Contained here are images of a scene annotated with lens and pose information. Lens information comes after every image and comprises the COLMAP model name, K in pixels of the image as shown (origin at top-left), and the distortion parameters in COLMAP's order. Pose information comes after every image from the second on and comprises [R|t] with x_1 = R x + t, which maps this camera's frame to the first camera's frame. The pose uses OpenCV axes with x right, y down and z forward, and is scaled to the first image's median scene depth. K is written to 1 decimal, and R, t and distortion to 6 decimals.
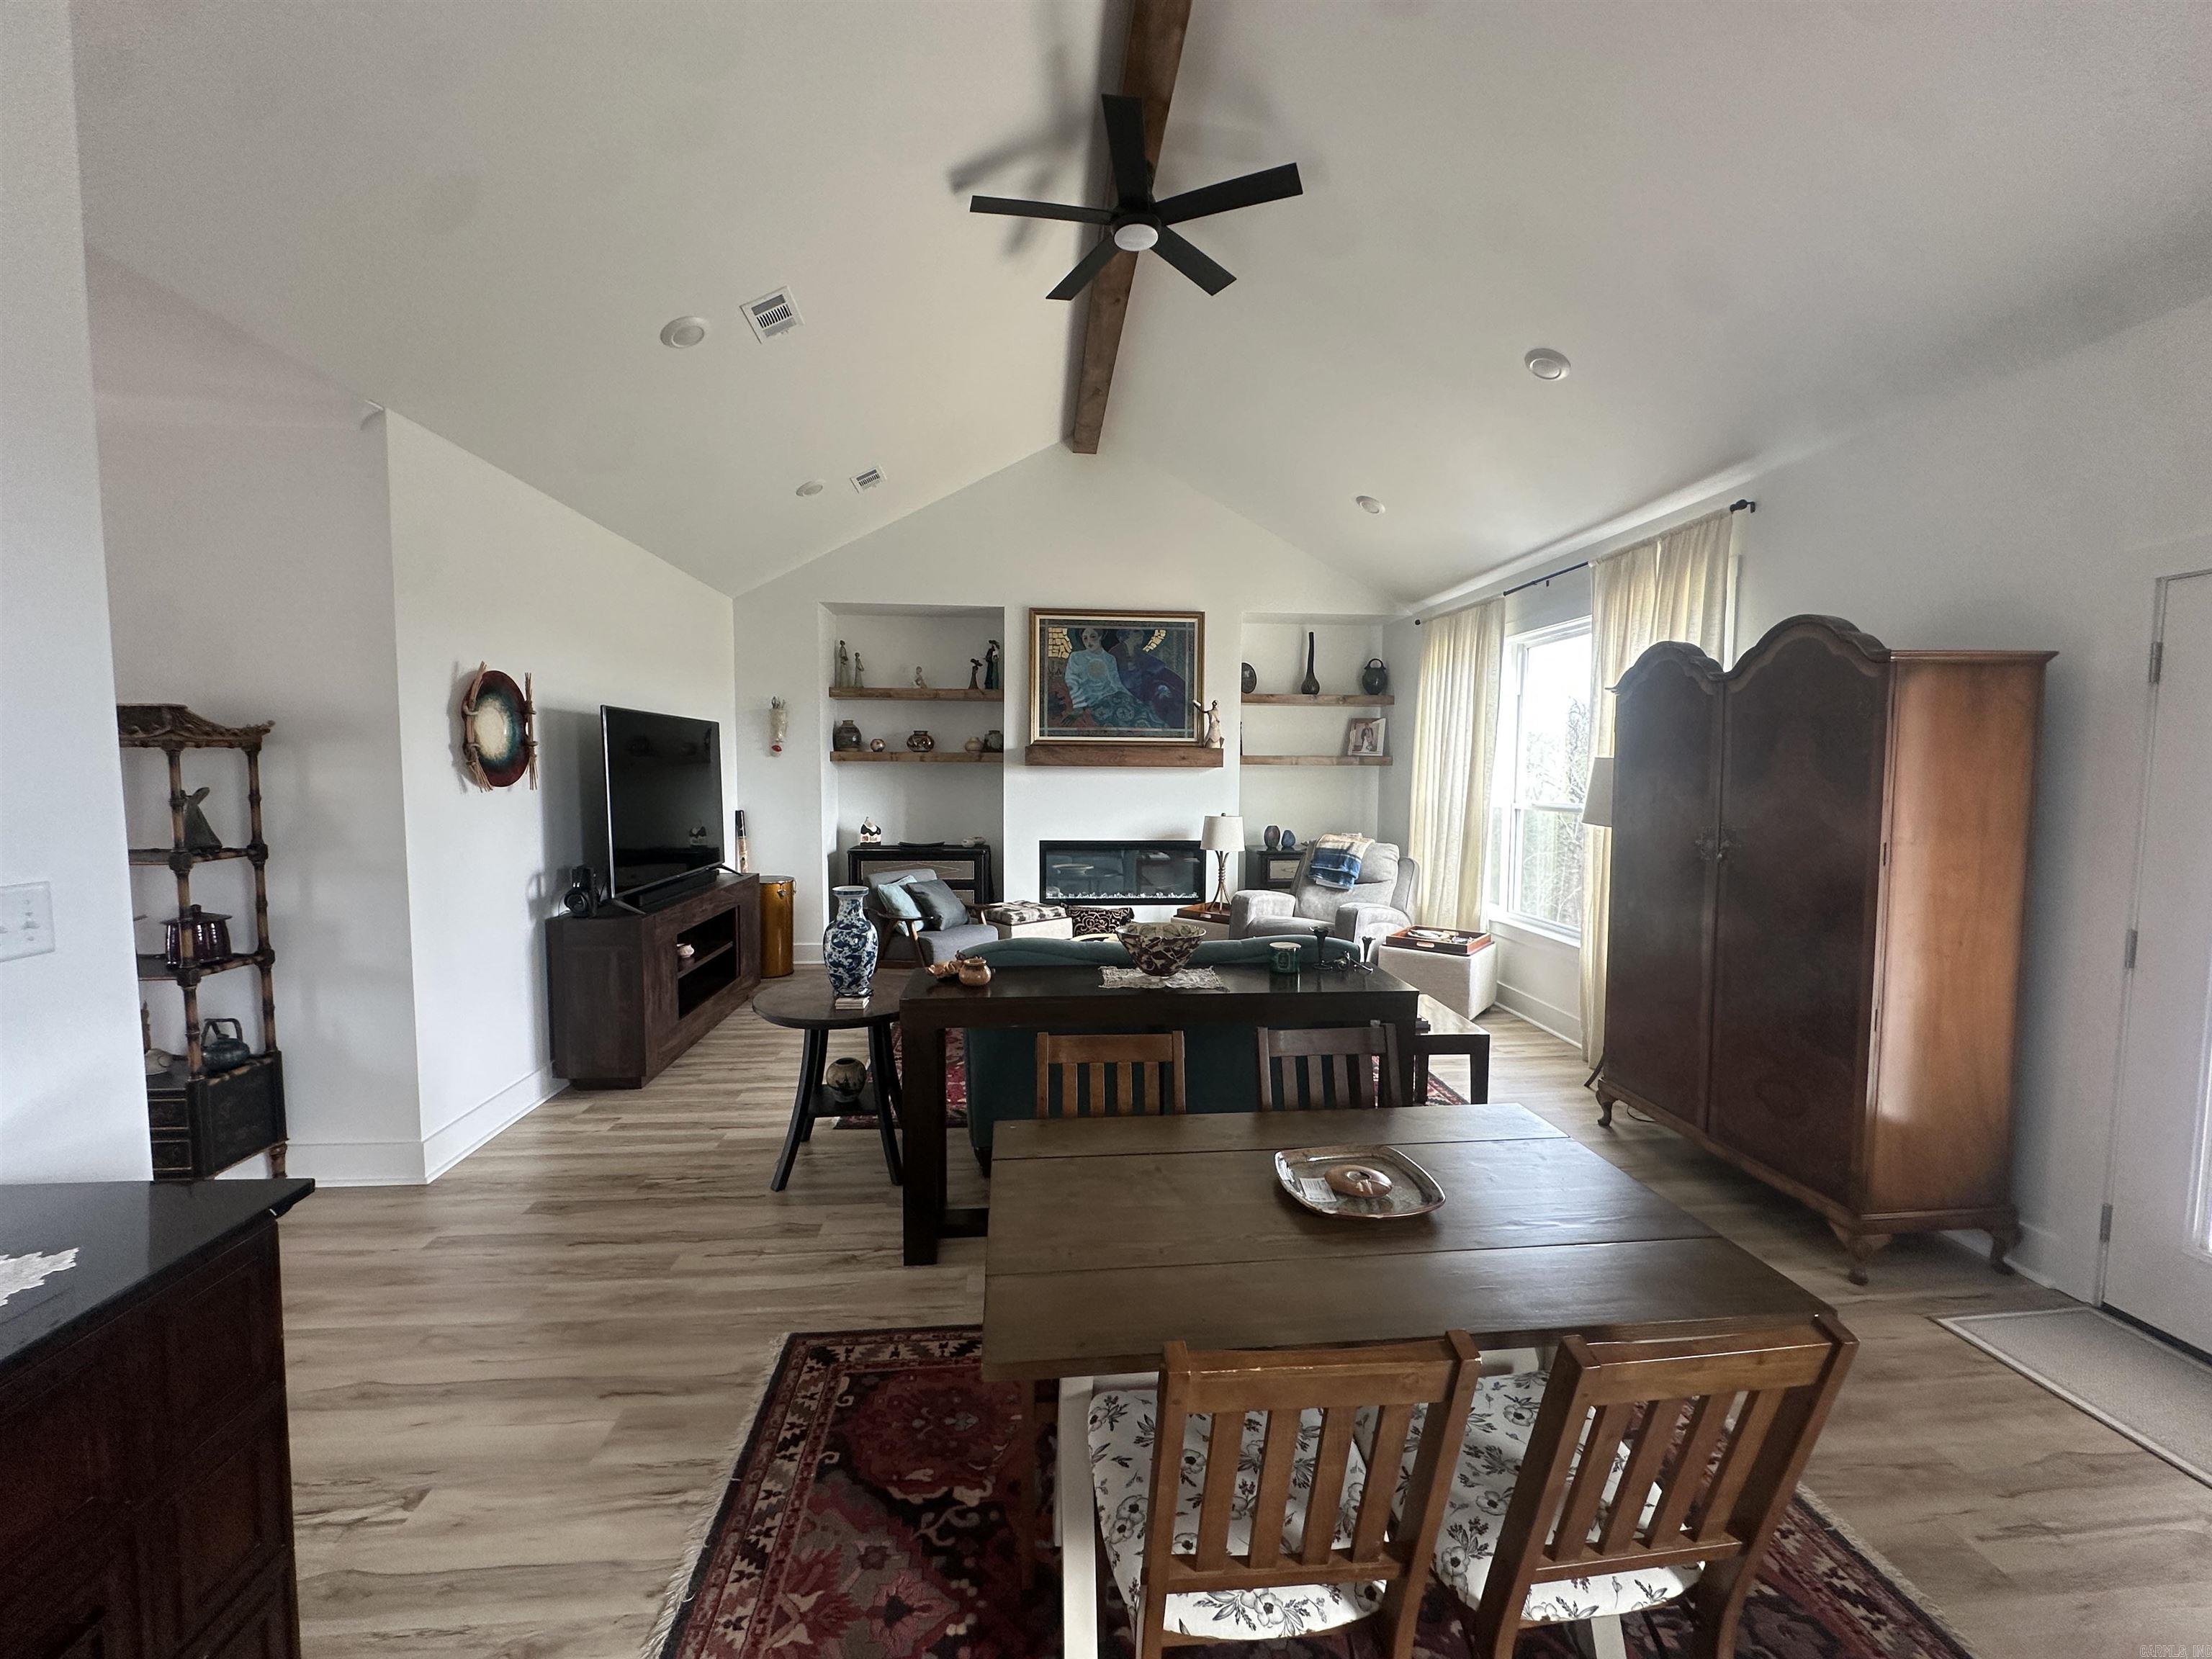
lens RADIAL K [[884.7, 0, 1104.8], [0, 884.7, 825.3], [0, 0, 1]] dist [0.001325, 0.001324]
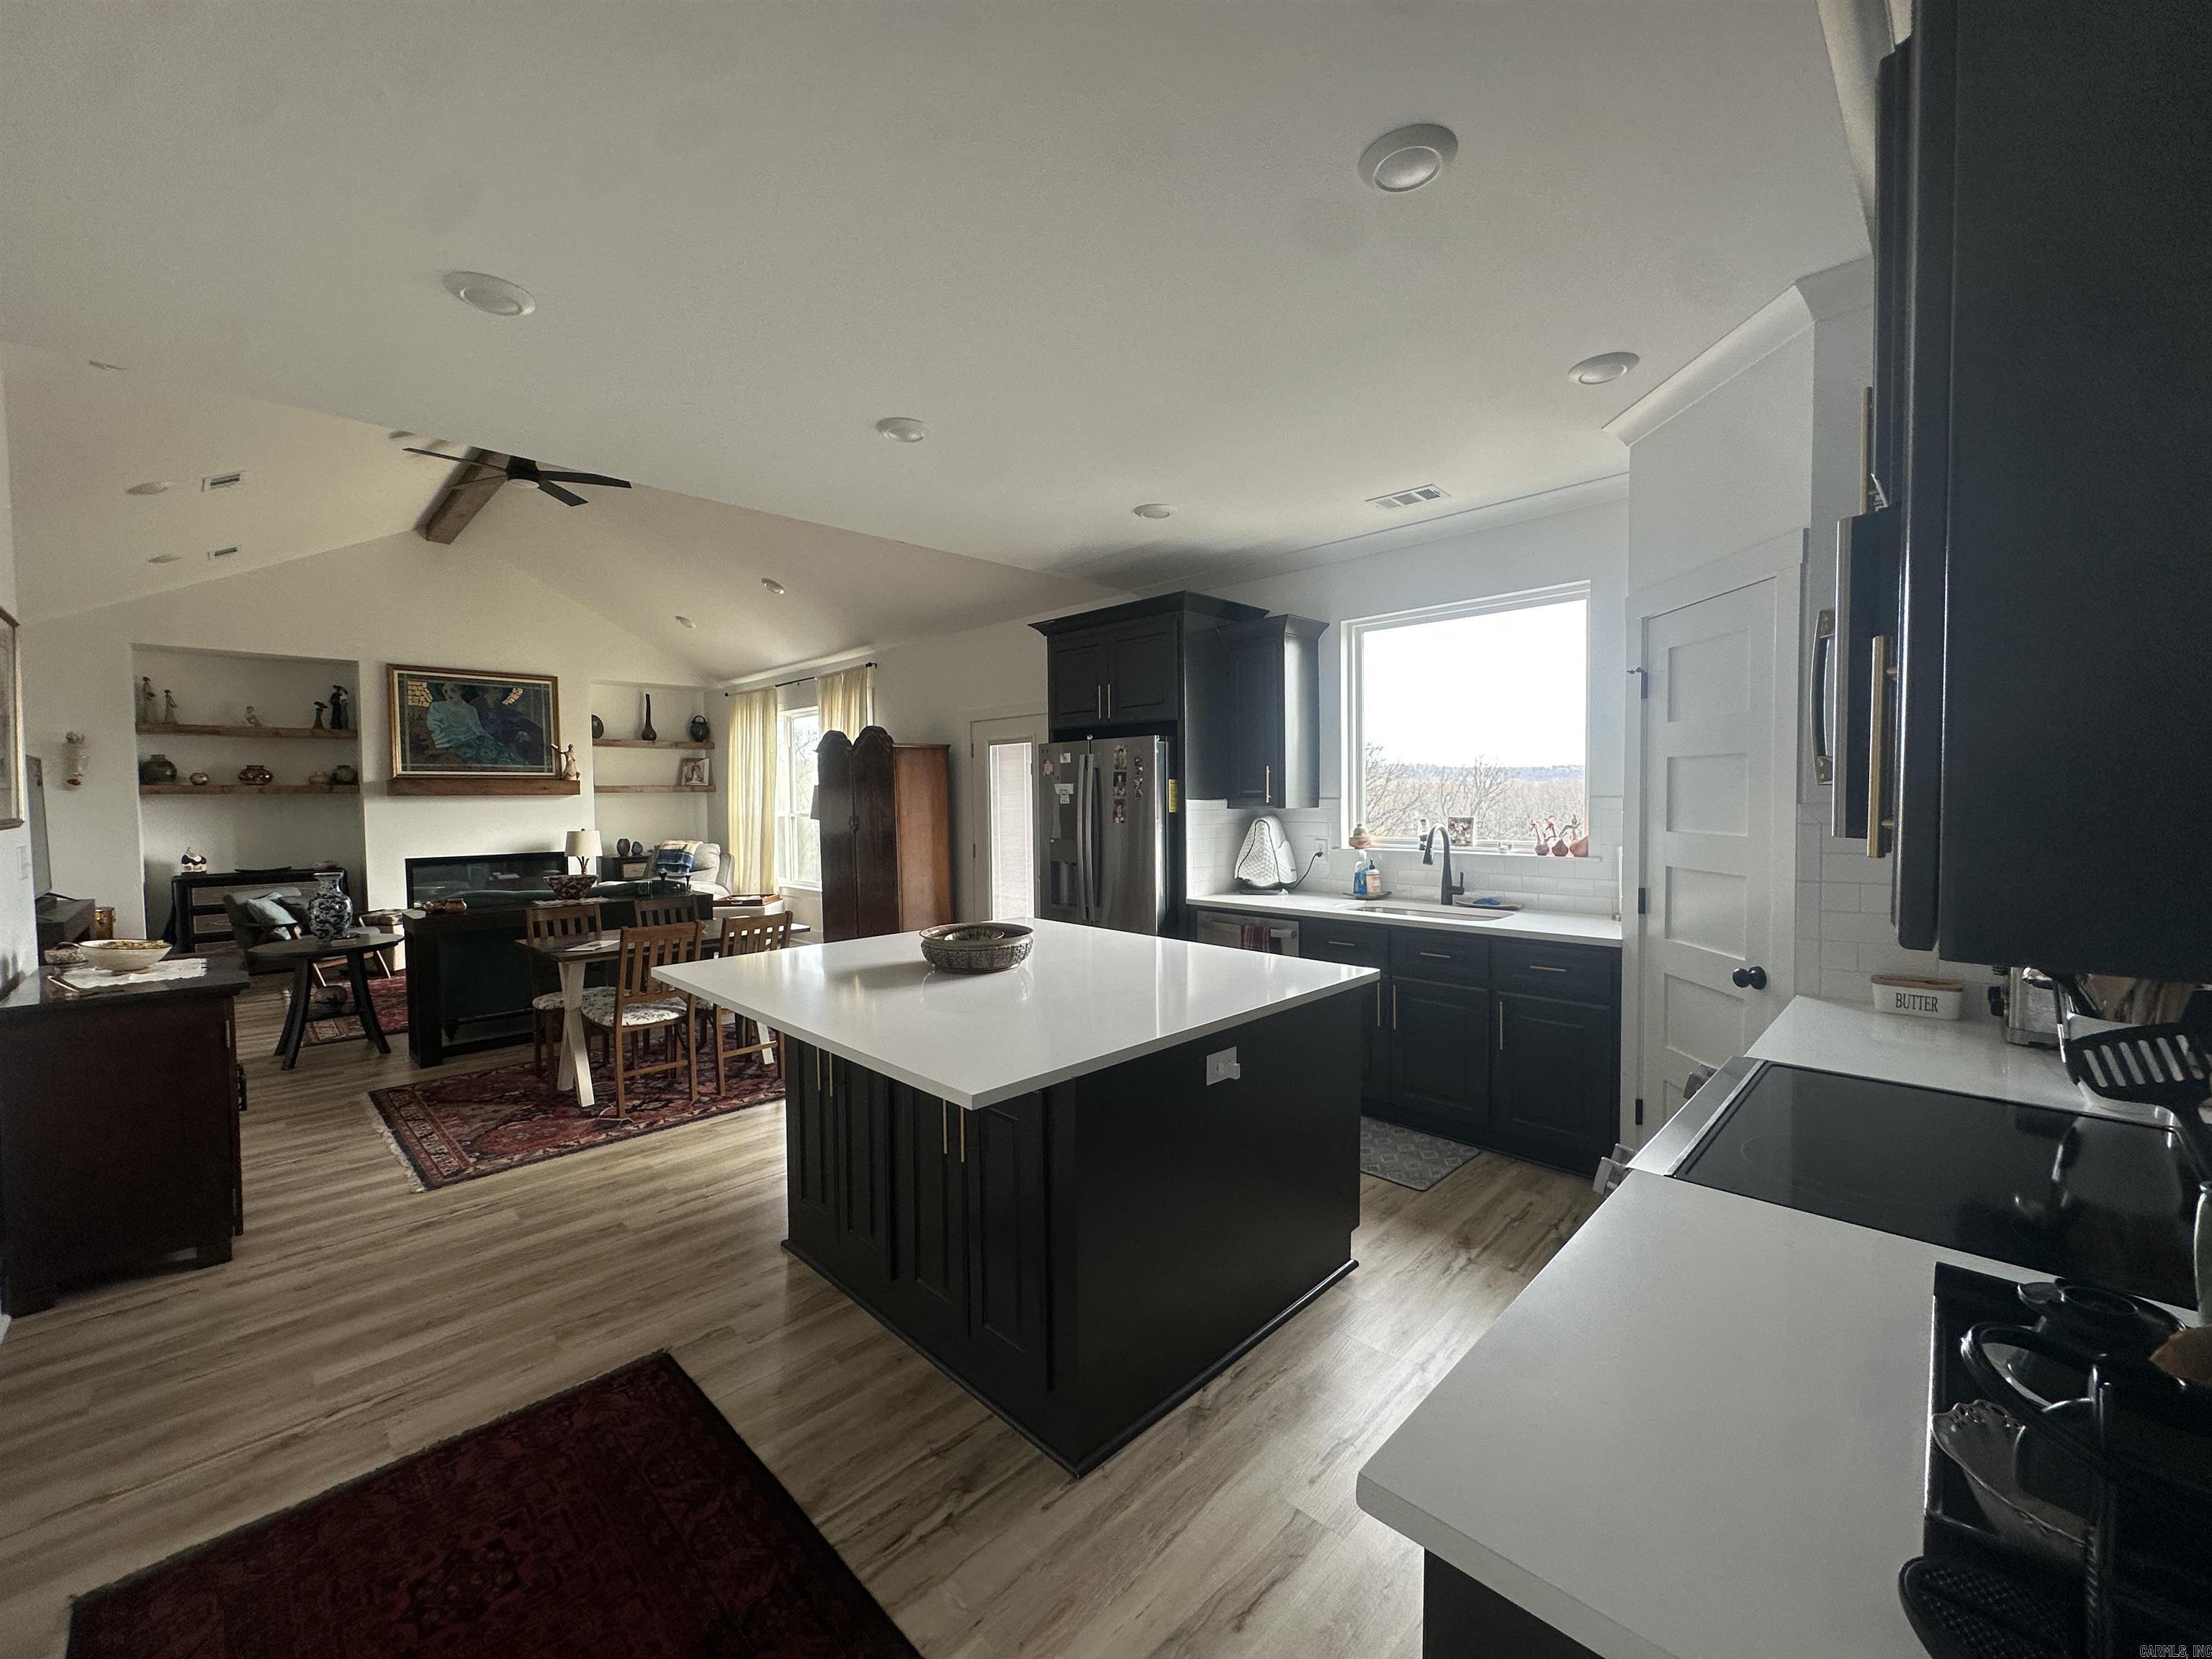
lens RADIAL K [[884.7, 0, 1104.6], [0, 884.7, 828.2], [0, 0, 1]] dist [0.001325, 0.001324]
pose [[0.764395, -0.039215, 0.643554, -0.121436], [0.058840, 0.998226, -0.009062, 0.042851], [-0.642057, 0.044794, 0.765347, -0.518111]]
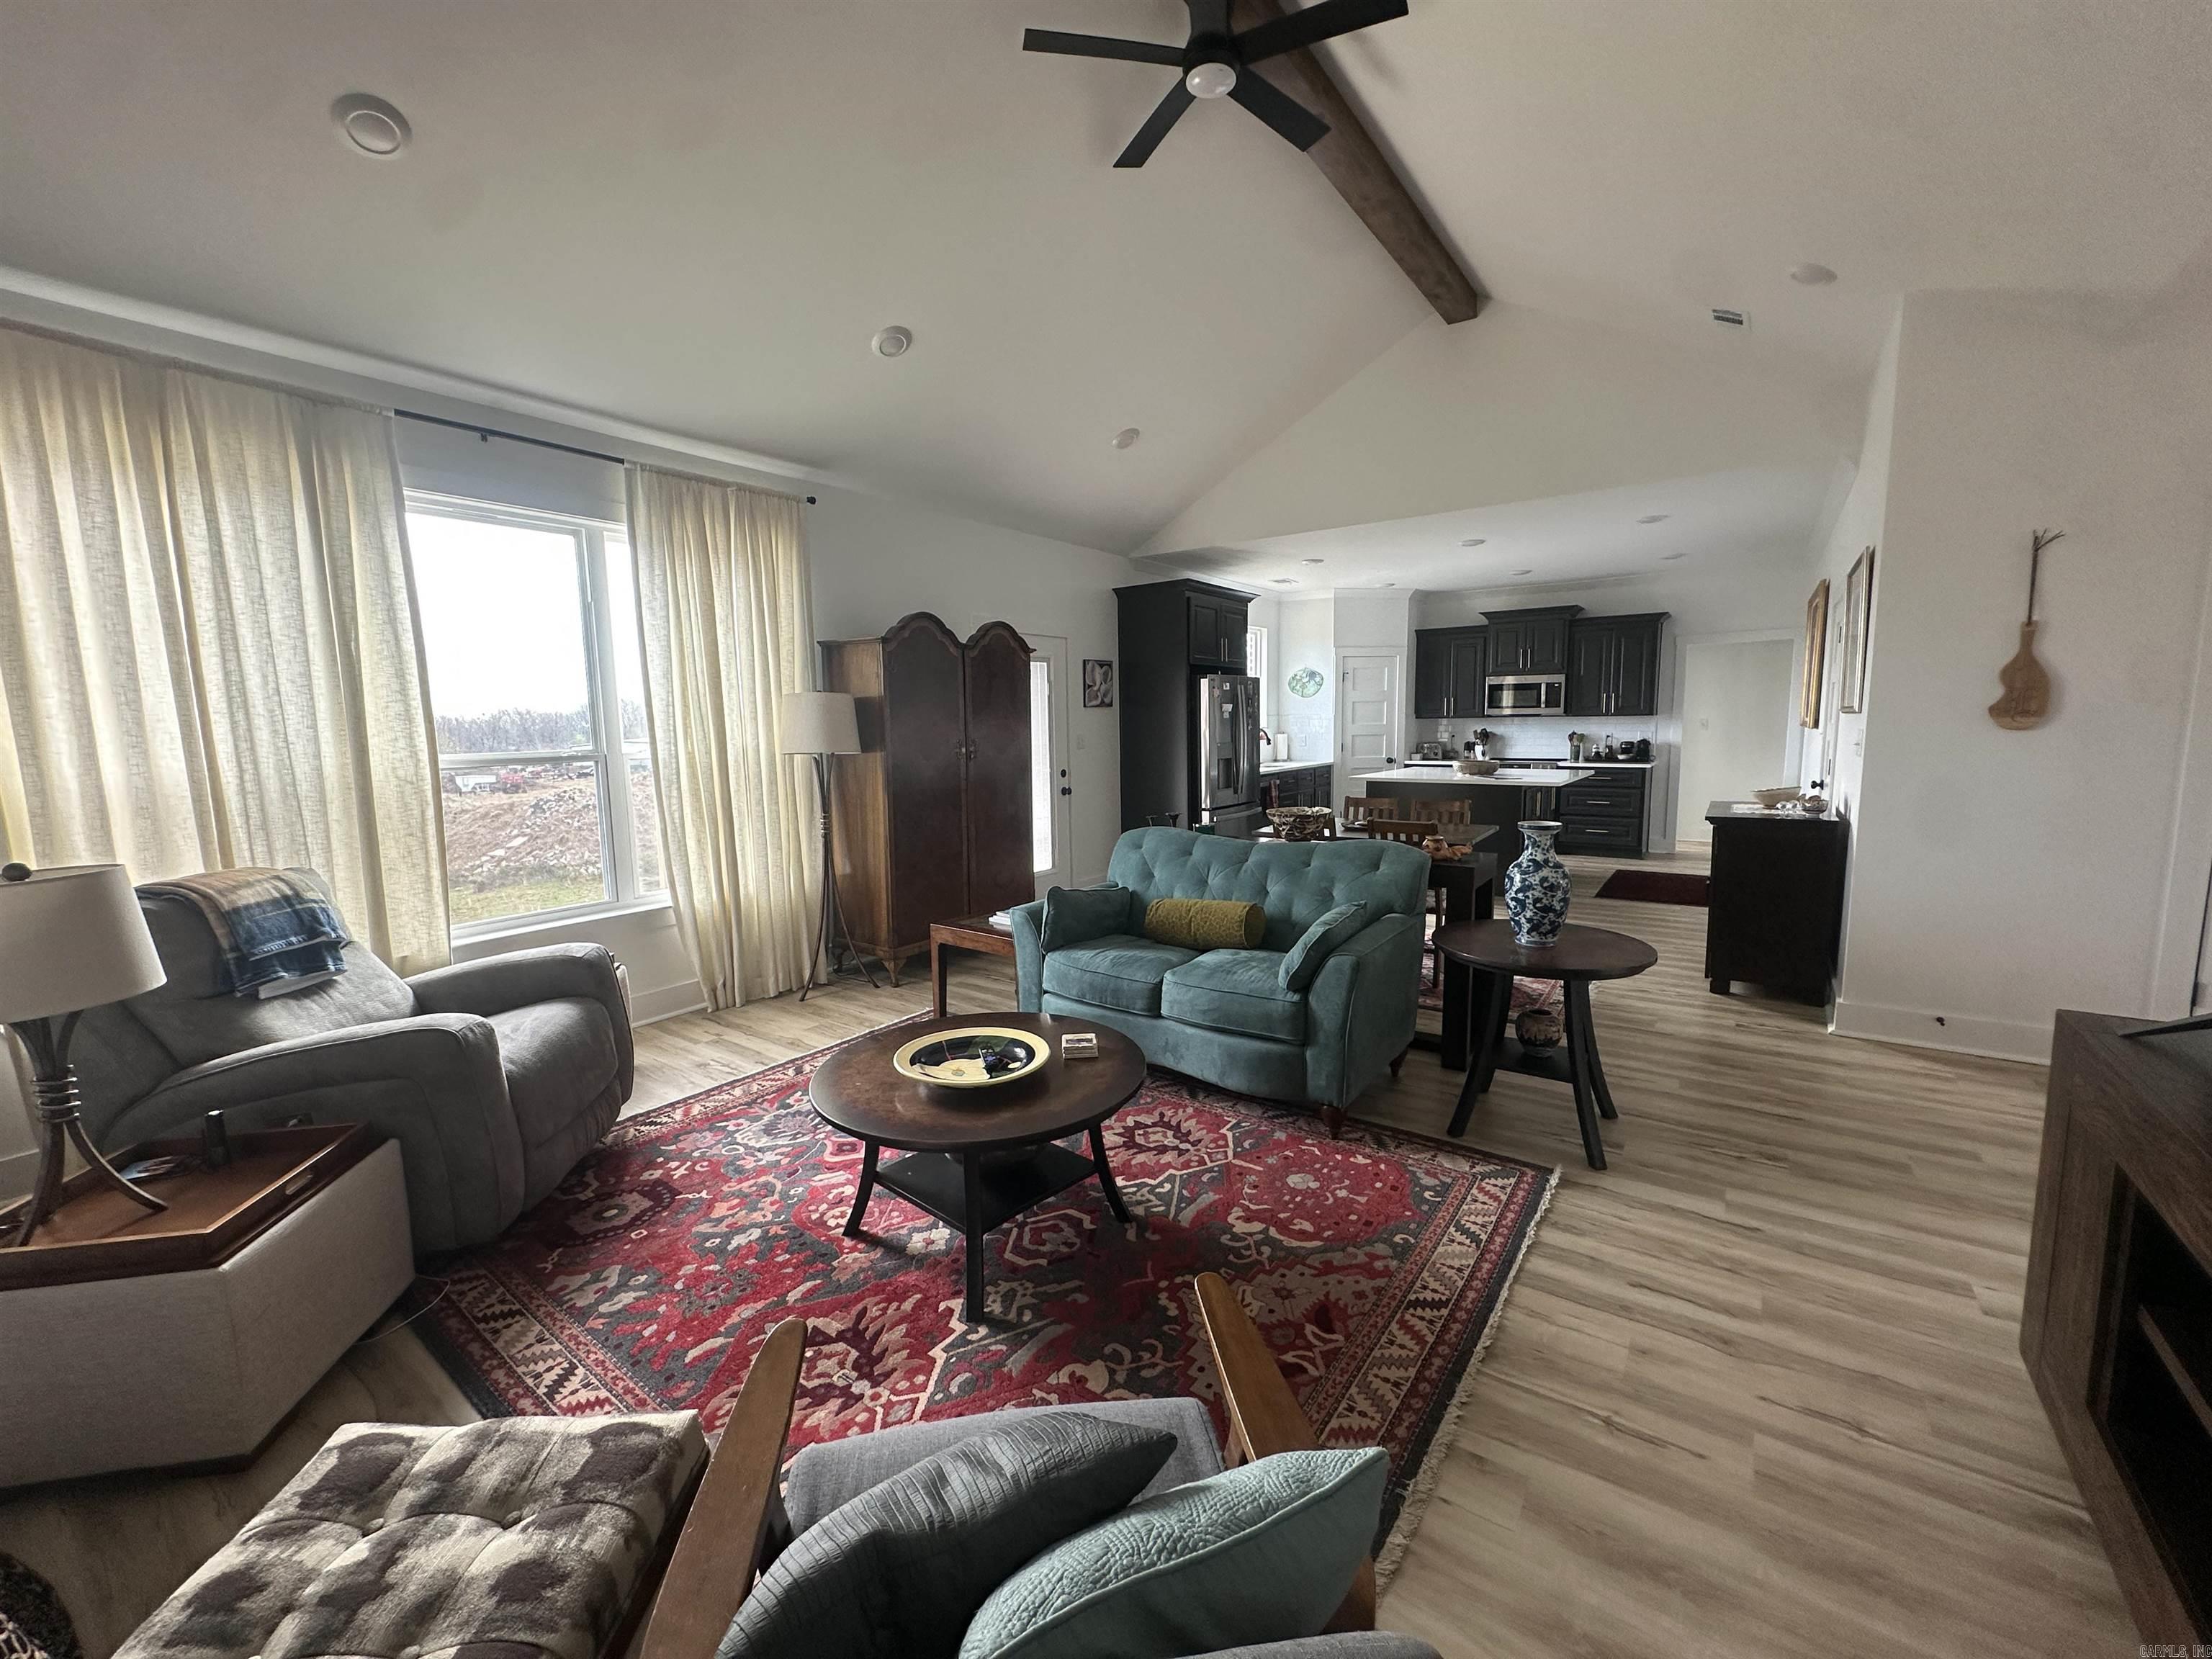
lens RADIAL K [[884.7, 0, 1096.2], [0, 884.7, 836.5], [0, 0, 1]] dist [0.001325, 0.001324]
pose [[-0.751767, -0.082164, 0.654290, -0.263459], [0.054863, 0.980974, 0.186224, -0.052464], [-0.657143, 0.175893, -0.732956, 0.963412]]
